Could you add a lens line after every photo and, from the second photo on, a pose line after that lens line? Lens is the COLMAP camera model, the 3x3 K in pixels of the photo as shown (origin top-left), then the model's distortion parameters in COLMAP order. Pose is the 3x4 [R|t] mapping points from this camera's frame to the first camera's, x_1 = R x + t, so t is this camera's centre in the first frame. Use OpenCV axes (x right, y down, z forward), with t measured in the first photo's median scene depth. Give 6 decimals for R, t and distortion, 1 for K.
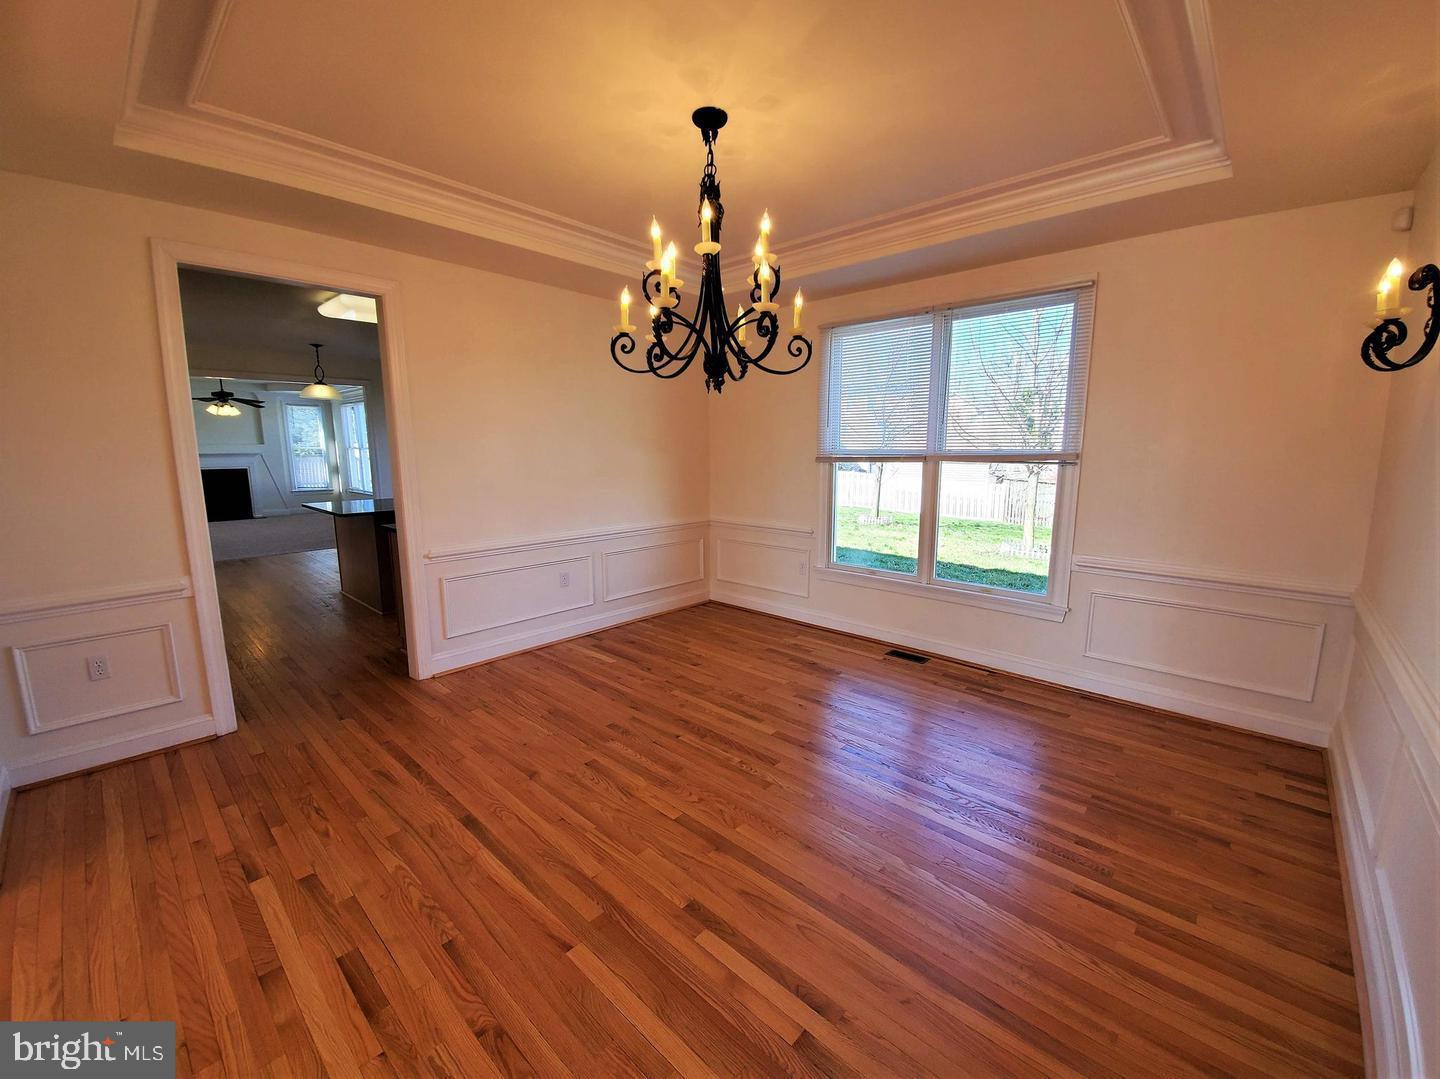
lens RADIAL K [[588.2, 0, 726.4], [0, 588.2, 541.4], [0, 0, 1]] dist [0.000317, -0.010240]
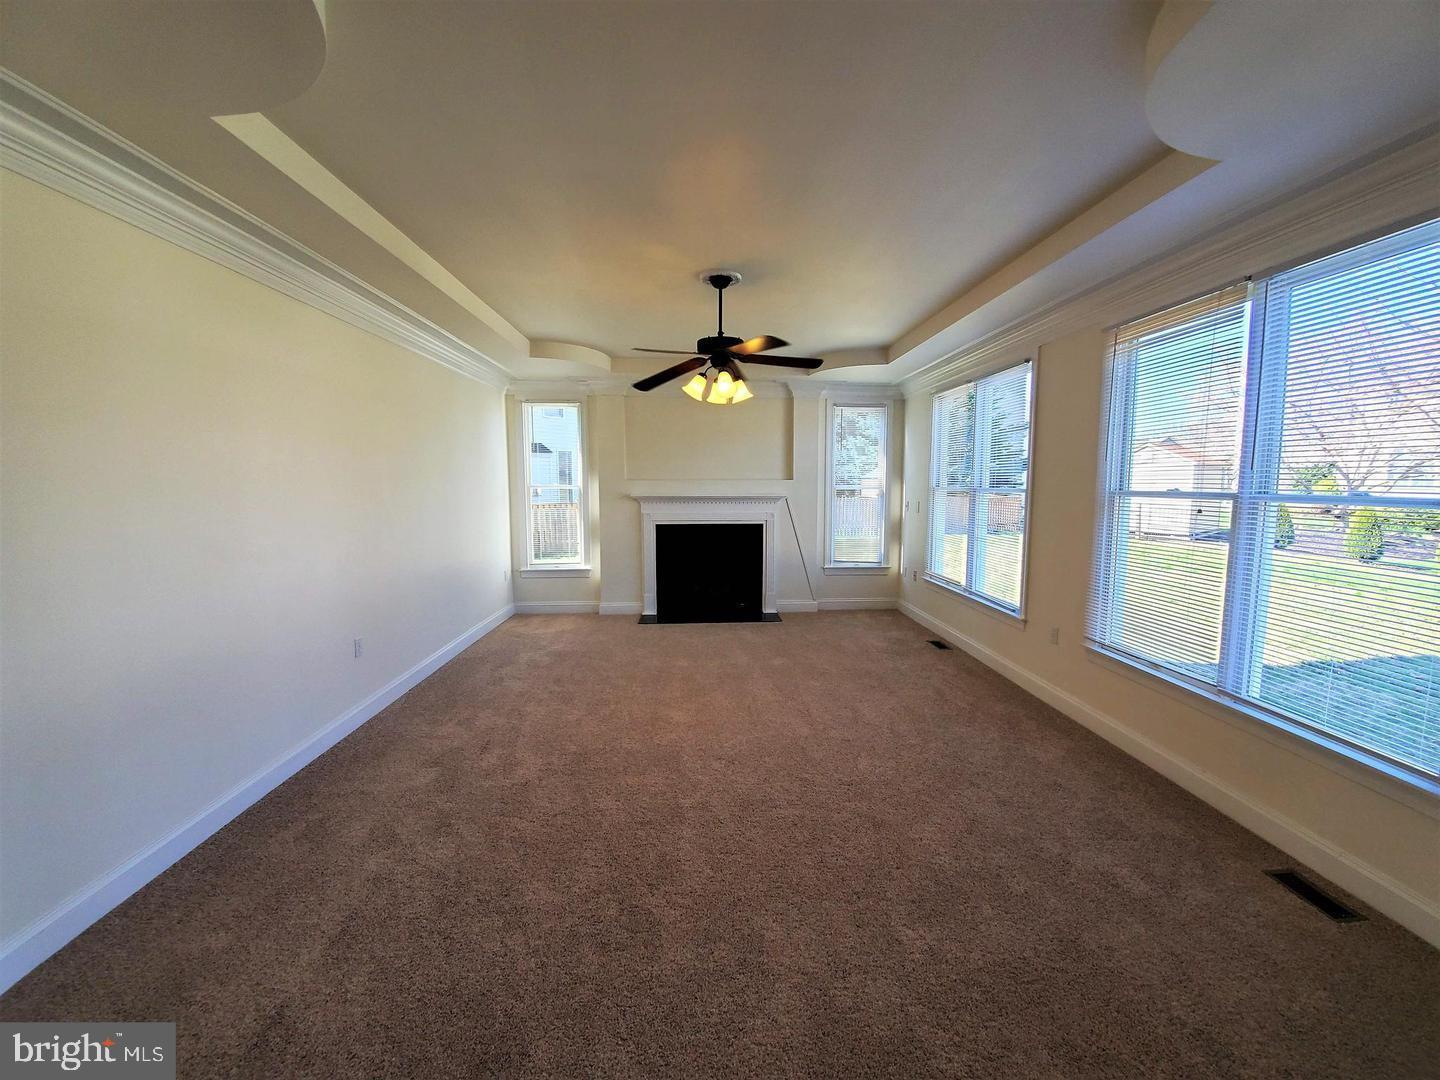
lens RADIAL K [[588.2, 0, 727.6], [0, 588.2, 538.4], [0, 0, 1]] dist [0.000317, -0.010240]
pose [[0.722869, 0.067558, -0.687675, -0.457624], [-0.110730, 0.993673, -0.018778, -0.095789], [0.682055, 0.089720, 0.725776, 0.572799]]
